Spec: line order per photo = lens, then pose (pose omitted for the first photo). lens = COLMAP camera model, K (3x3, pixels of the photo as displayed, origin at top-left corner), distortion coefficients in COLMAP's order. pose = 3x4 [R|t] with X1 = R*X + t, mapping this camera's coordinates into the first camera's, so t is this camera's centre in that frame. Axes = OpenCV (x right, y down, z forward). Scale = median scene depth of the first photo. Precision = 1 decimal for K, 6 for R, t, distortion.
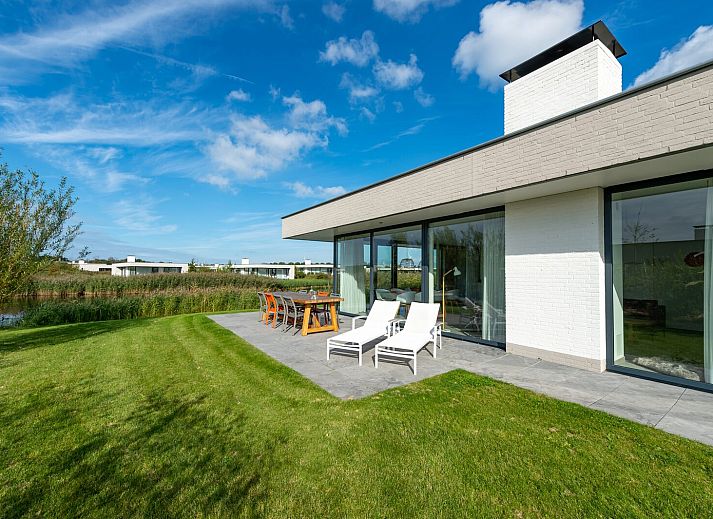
lens RADIAL K [[307.4, 0, 355.9], [0, 307.4, 281.7], [0, 0, 1]] dist [0.000094, -0.000092]
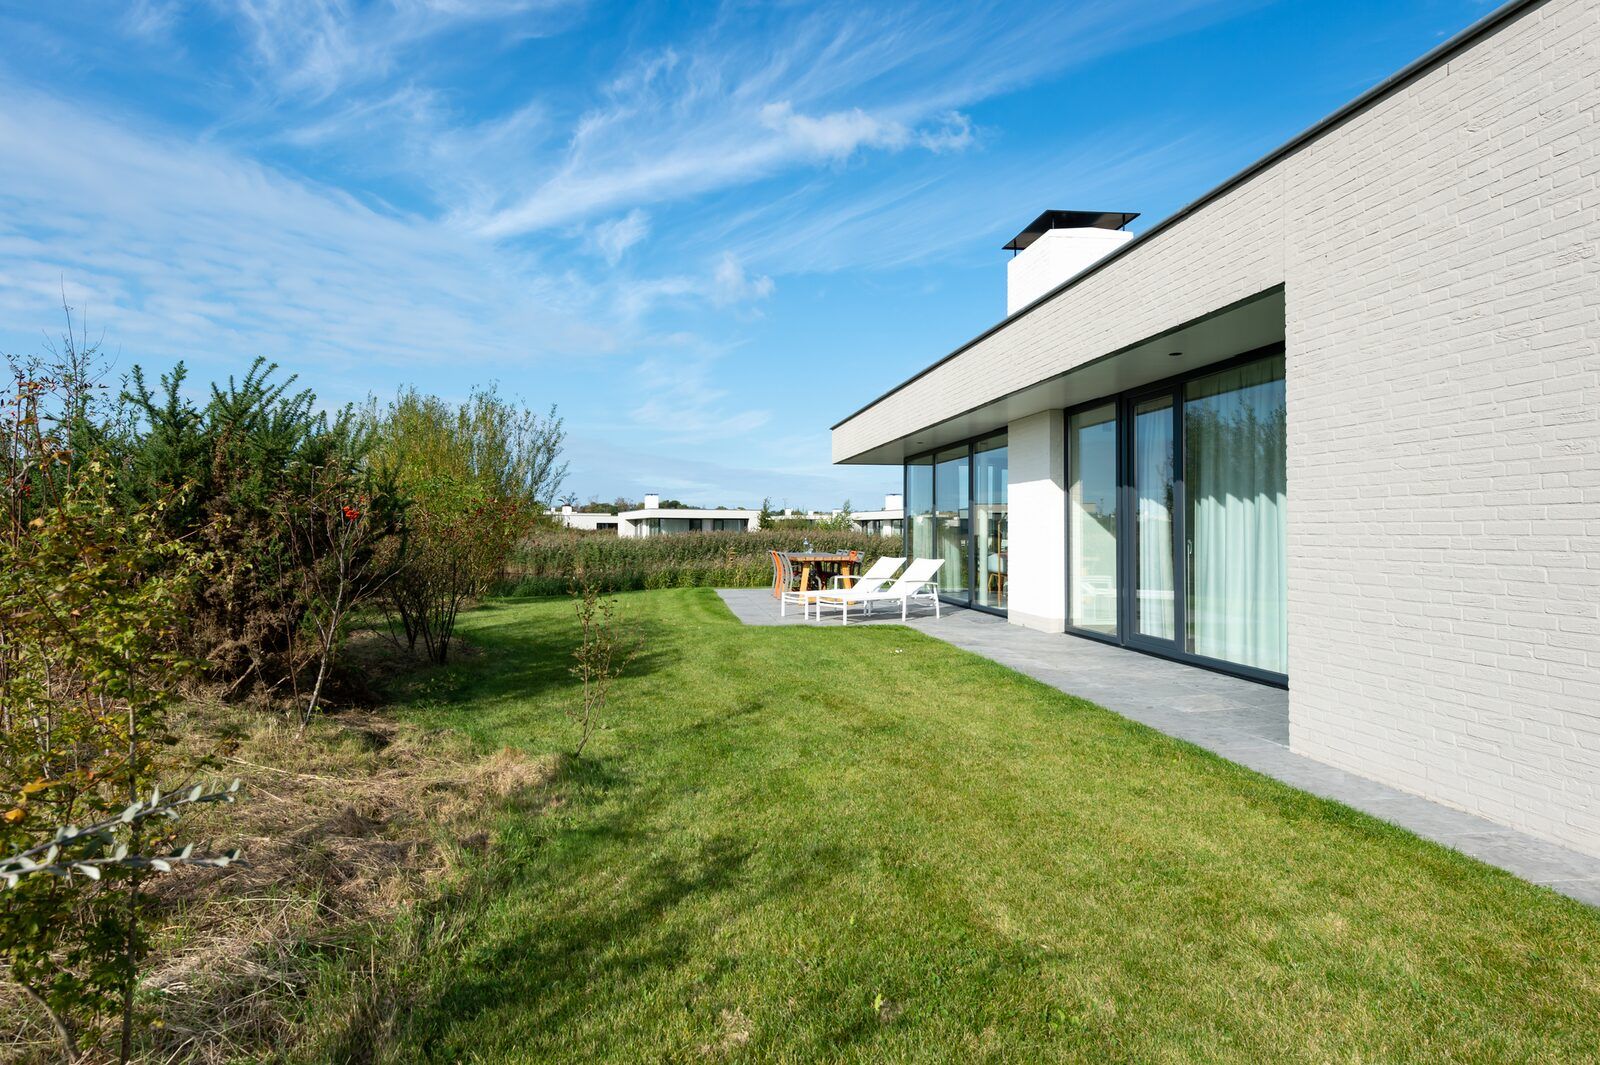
lens RADIAL K [[965.3, 0, 805.1], [0, 965.3, 532.2], [0, 0, 1]] dist [0.003911, 0.000282]
pose [[0.883652, -0.001250, -0.468142, 0.144489], [-0.014418, 0.999449, -0.029883, 0.011492], [0.467921, 0.033156, 0.883148, -0.159504]]
